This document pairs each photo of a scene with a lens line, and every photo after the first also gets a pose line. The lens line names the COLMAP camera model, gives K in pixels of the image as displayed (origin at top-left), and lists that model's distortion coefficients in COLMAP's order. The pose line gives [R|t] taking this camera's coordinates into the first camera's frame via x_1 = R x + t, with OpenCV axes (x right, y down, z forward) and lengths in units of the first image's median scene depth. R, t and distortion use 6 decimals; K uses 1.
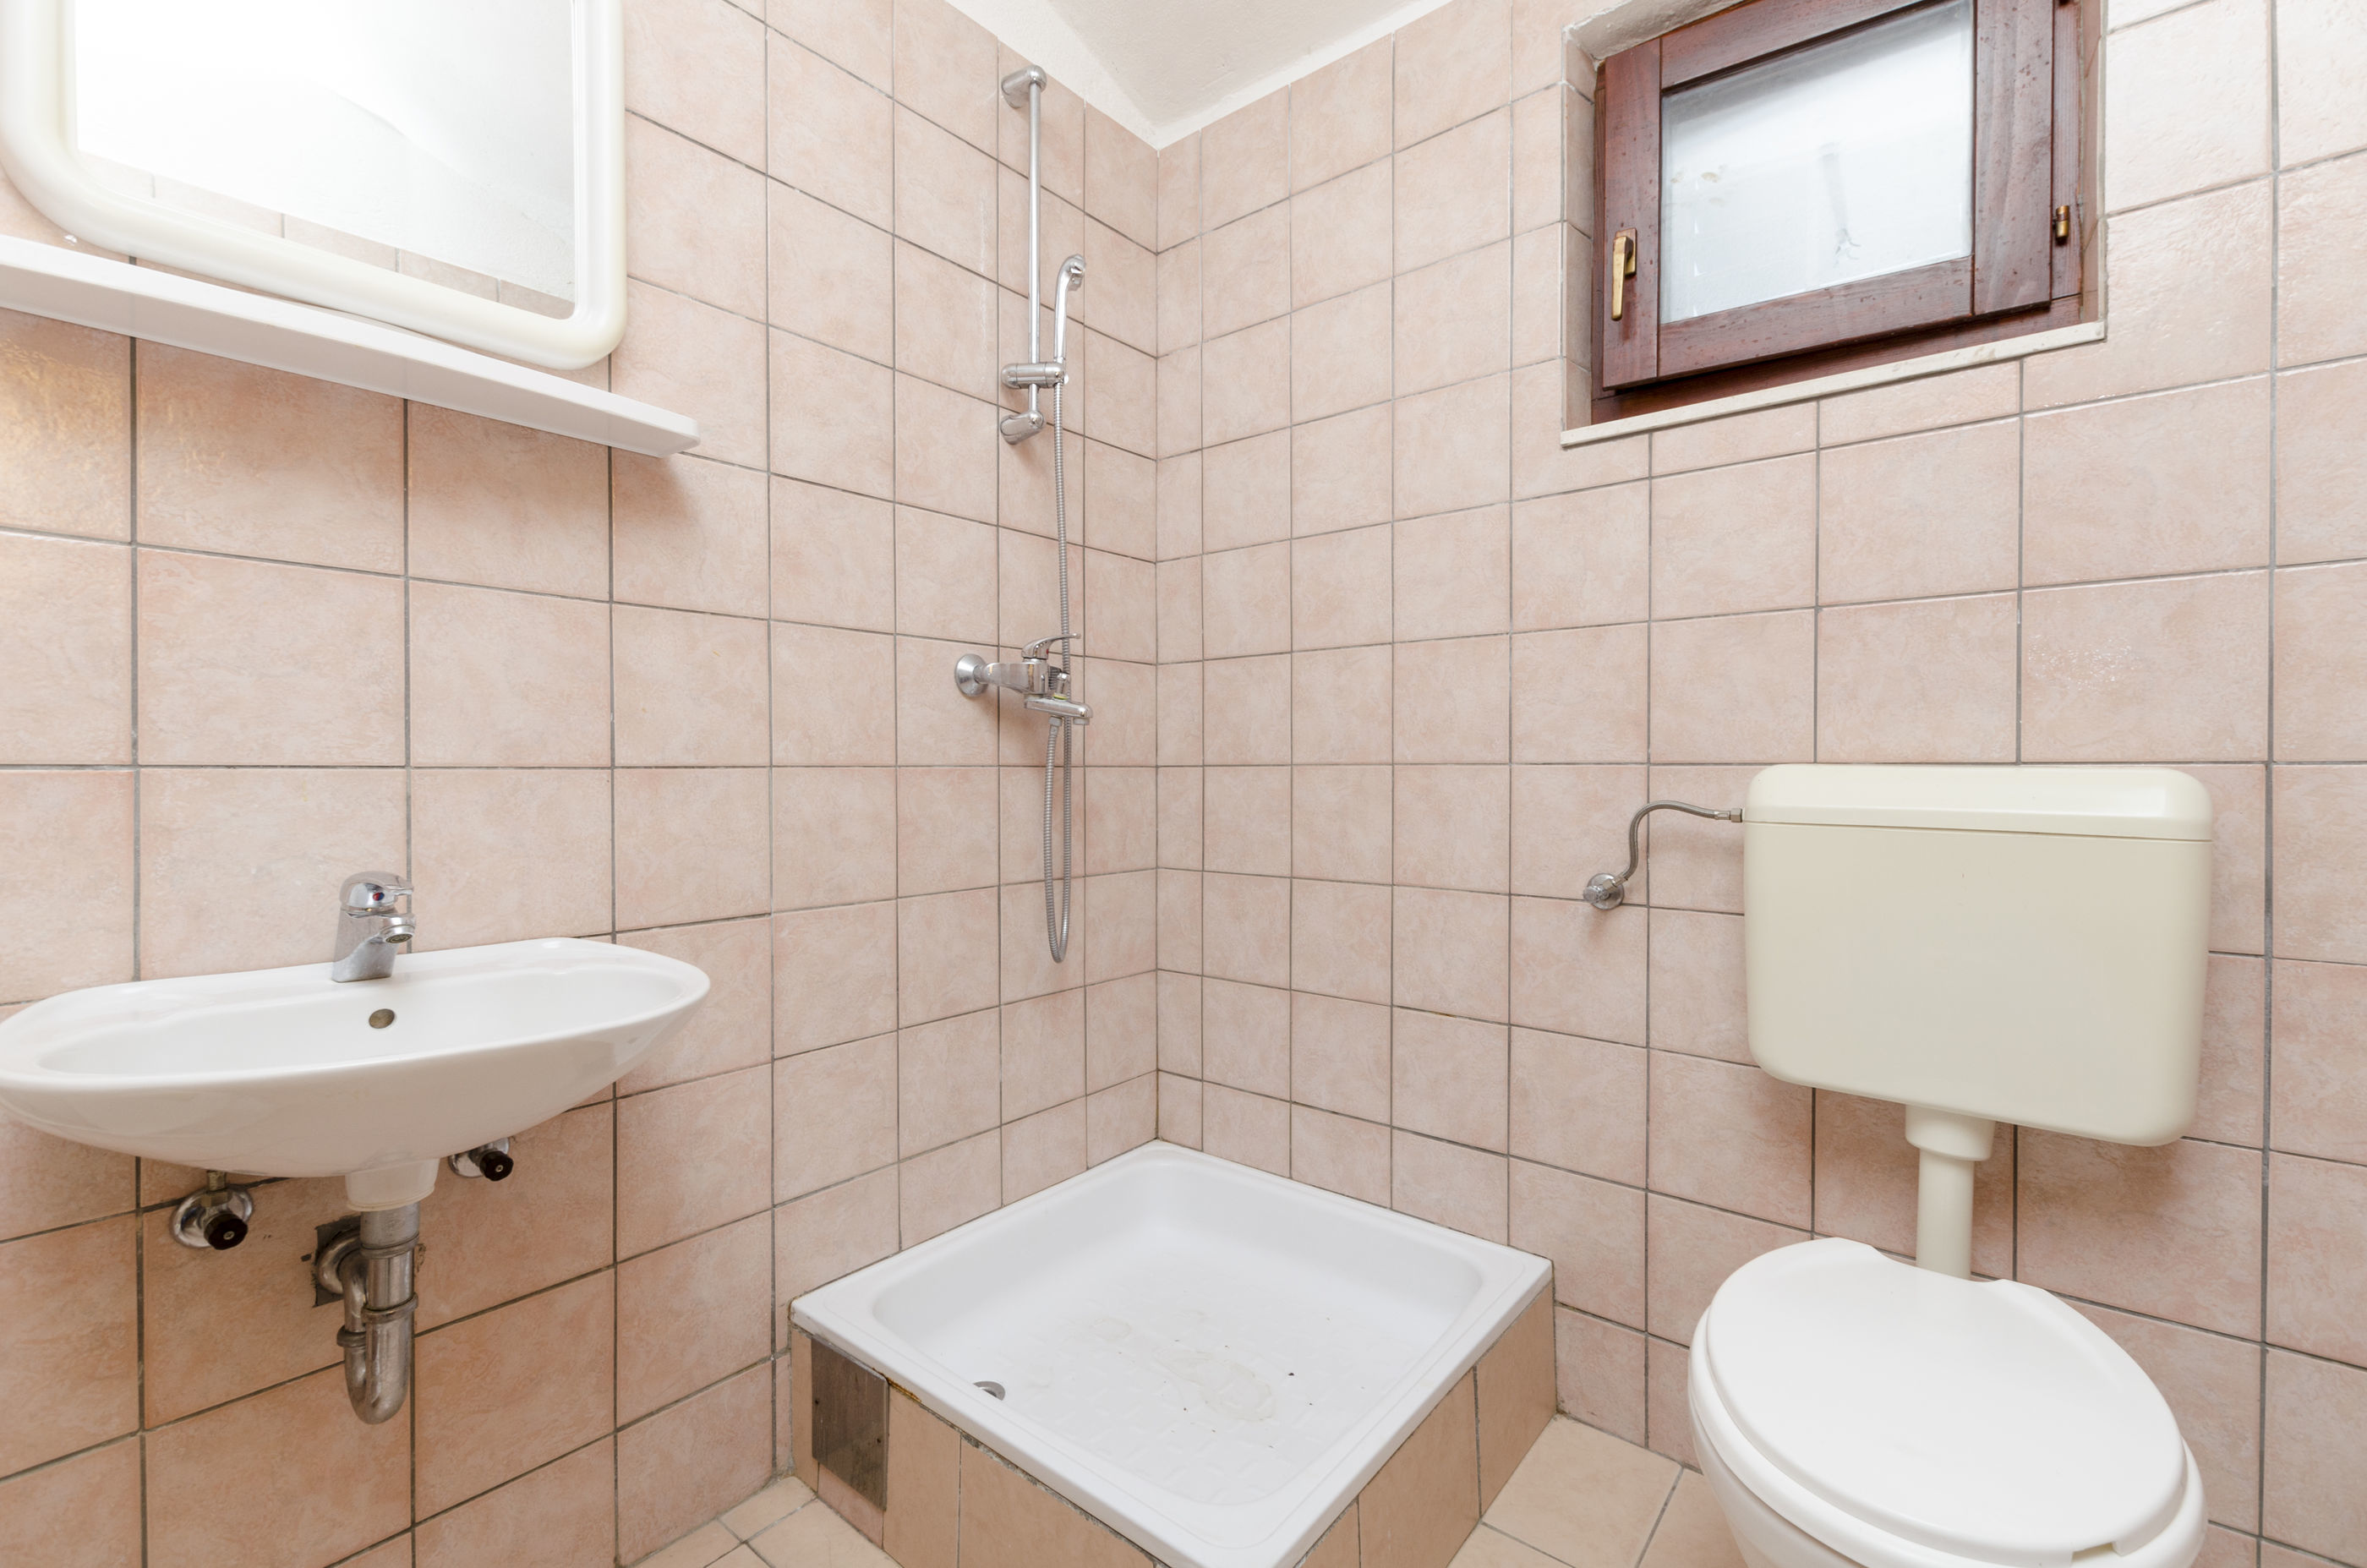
lens RADIAL K [[1021.8, 0, 1185.5], [0, 1021.8, 777.5], [0, 0, 1]] dist [0.009184, -0.005150]
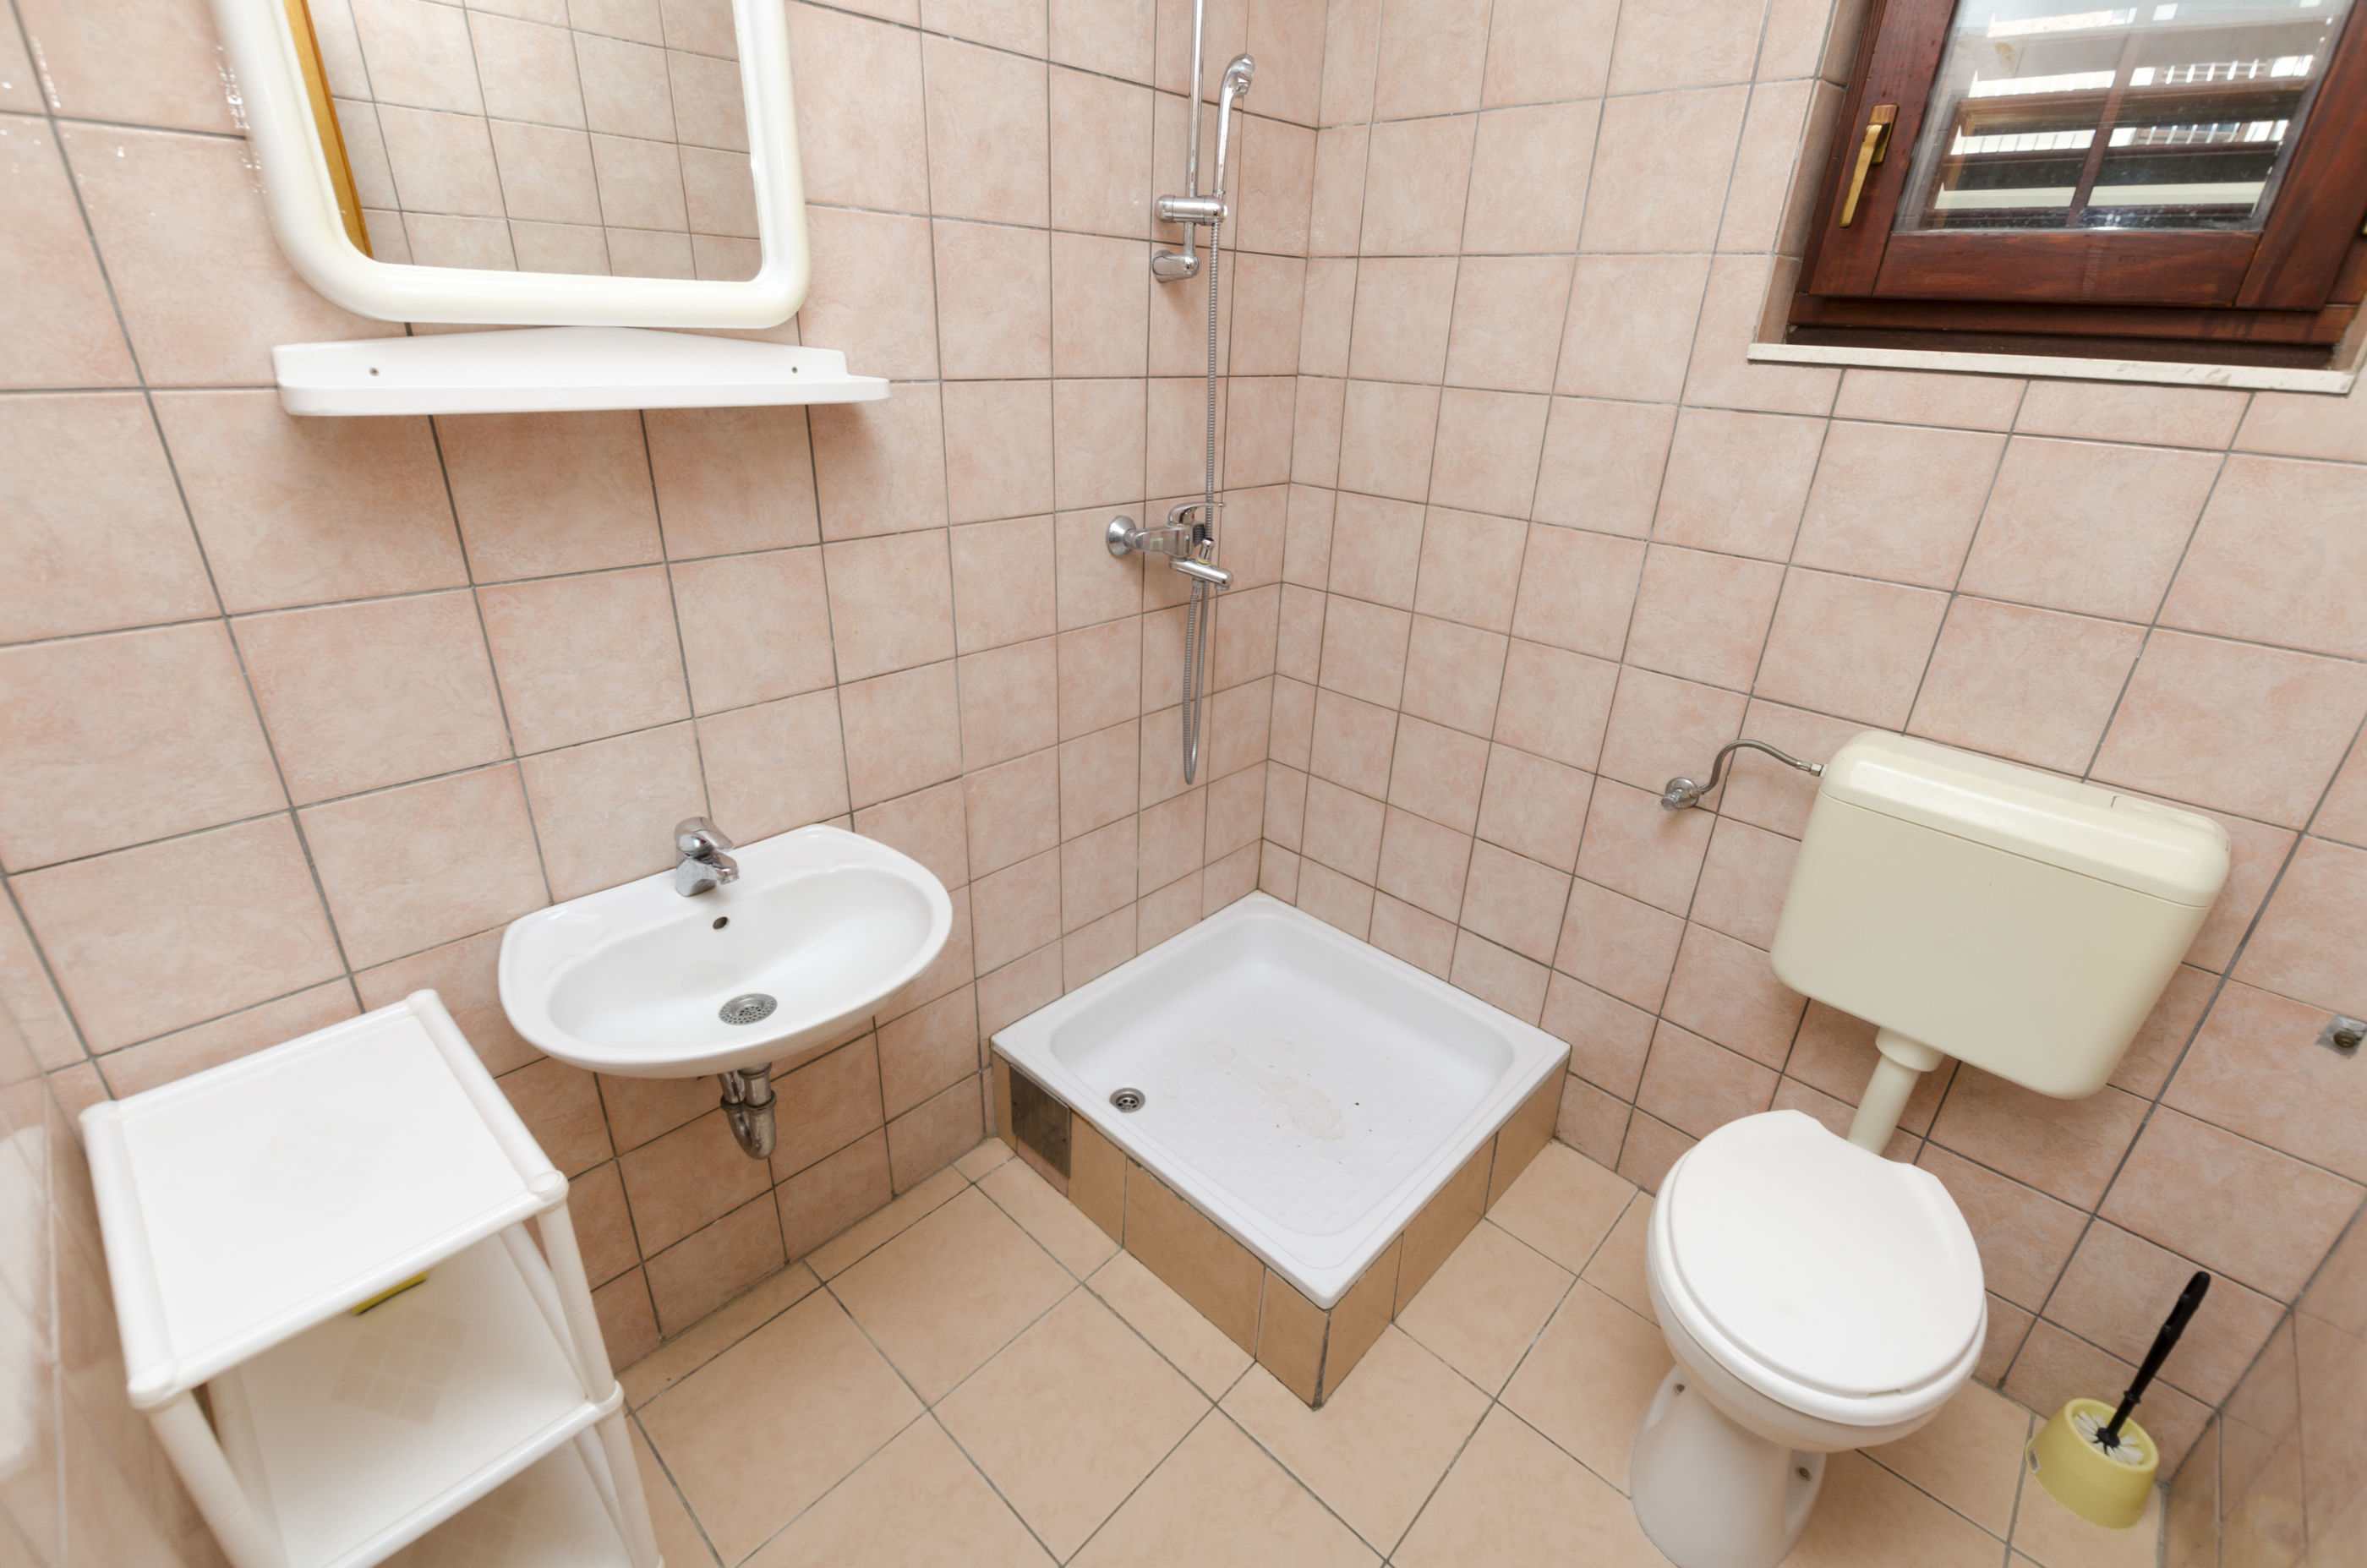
lens RADIAL K [[1021.8, 0, 1184.9], [0, 1021.8, 782.0], [0, 0, 1]] dist [0.009184, -0.005150]
pose [[0.996167, 0.067832, -0.055237, -0.079985], [-0.039740, 0.913441, 0.405026, -0.355053], [0.077929, -0.401279, 0.912635, -0.074871]]
